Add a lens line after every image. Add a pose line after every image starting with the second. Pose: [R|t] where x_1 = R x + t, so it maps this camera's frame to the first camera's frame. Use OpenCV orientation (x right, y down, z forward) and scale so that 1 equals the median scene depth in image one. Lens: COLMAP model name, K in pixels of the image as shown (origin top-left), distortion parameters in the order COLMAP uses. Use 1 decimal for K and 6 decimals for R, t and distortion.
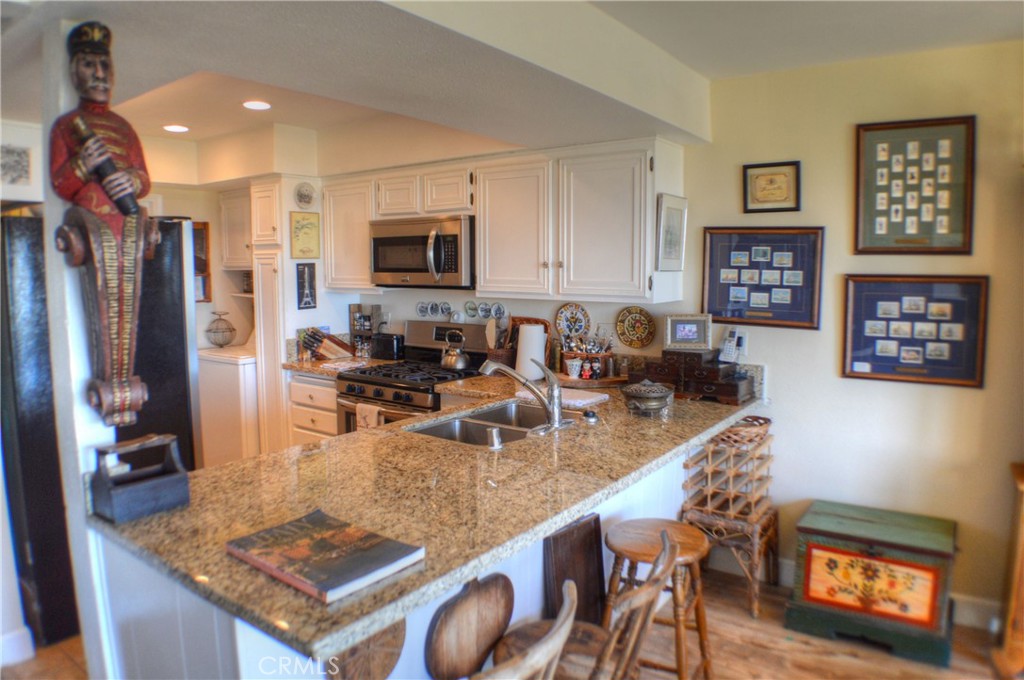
lens RADIAL K [[668.7, 0, 512.0], [0, 668.7, 340.0], [0, 0, 1]] dist [-0.109688, 0.001072]
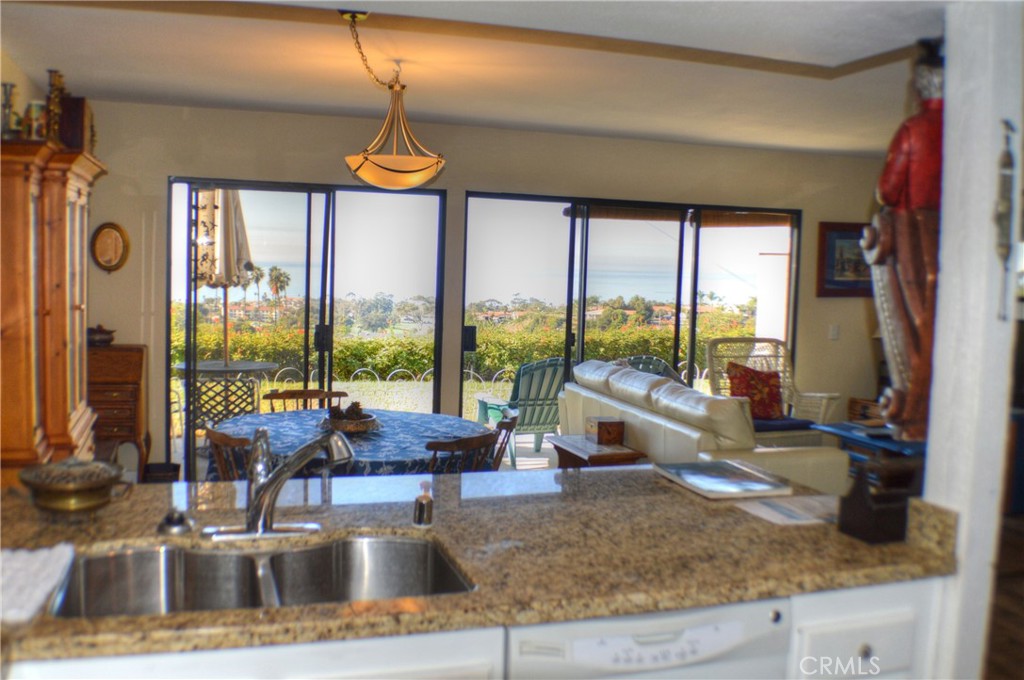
lens RADIAL K [[952.5, 0, 512.0], [0, 952.5, 340.0], [0, 0, 1]] dist [-0.130610, 0.000175]
pose [[-0.805381, -0.069224, 0.588701, -0.499842], [0.038554, 0.984937, 0.168561, -0.140730], [-0.591502, 0.158453, -0.790581, 1.281883]]
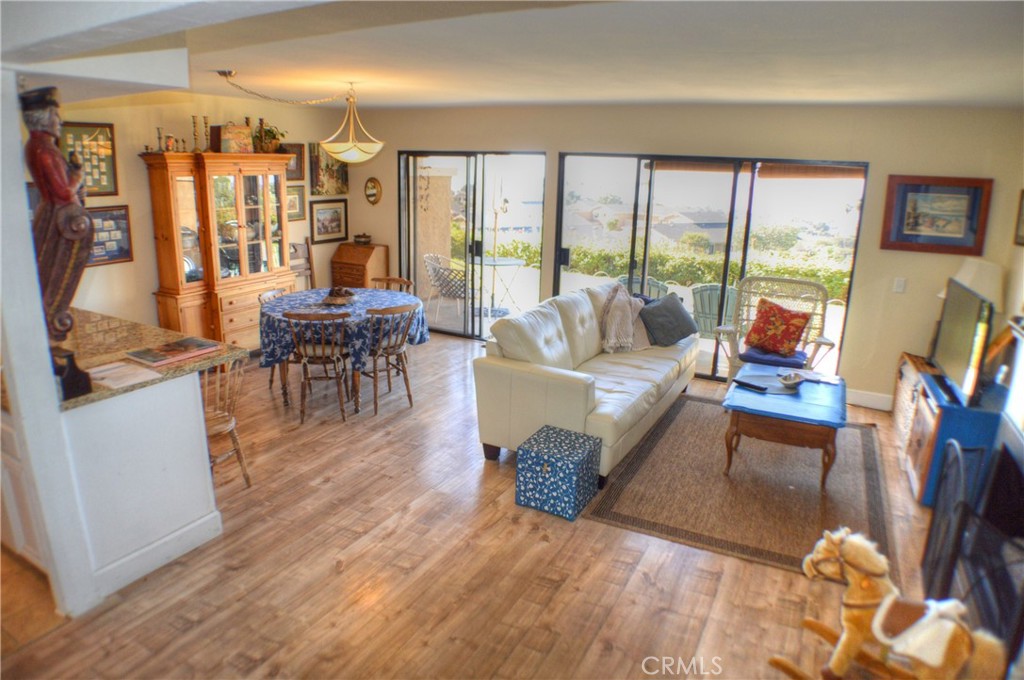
lens RADIAL K [[623.2, 0, 508.6], [0, 623.2, 329.2], [0, 0, 1]] dist [-0.132288, 0.032611]
pose [[-0.131432, -0.244161, 0.960787, -1.137355], [0.082687, 0.963117, 0.256065, -0.087504], [-0.987871, 0.113100, -0.106395, 0.025900]]
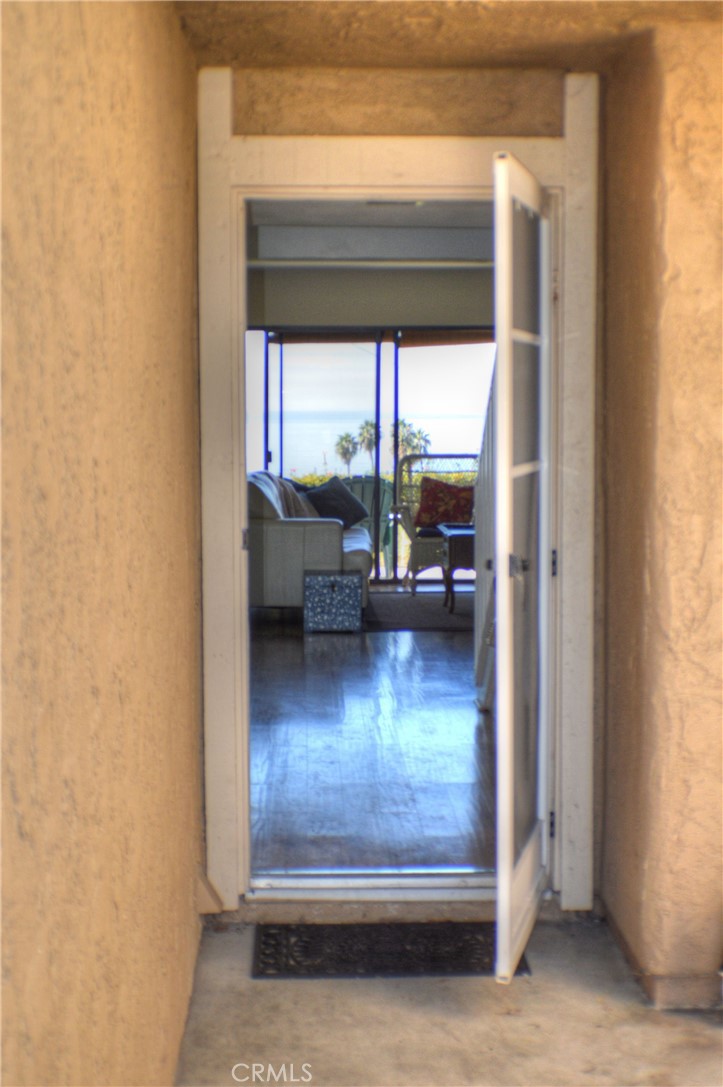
lens RADIAL K [[1813.5, 0, 361.5], [0, 1813.5, 543.5], [0, 0, 1]] dist [0.012351, 0.003529]
pose [[-0.610559, -0.059897, 0.789702, -3.143593], [0.088300, 0.985770, 0.143038, -0.182963], [-0.787033, 0.157064, -0.596582, 2.053601]]
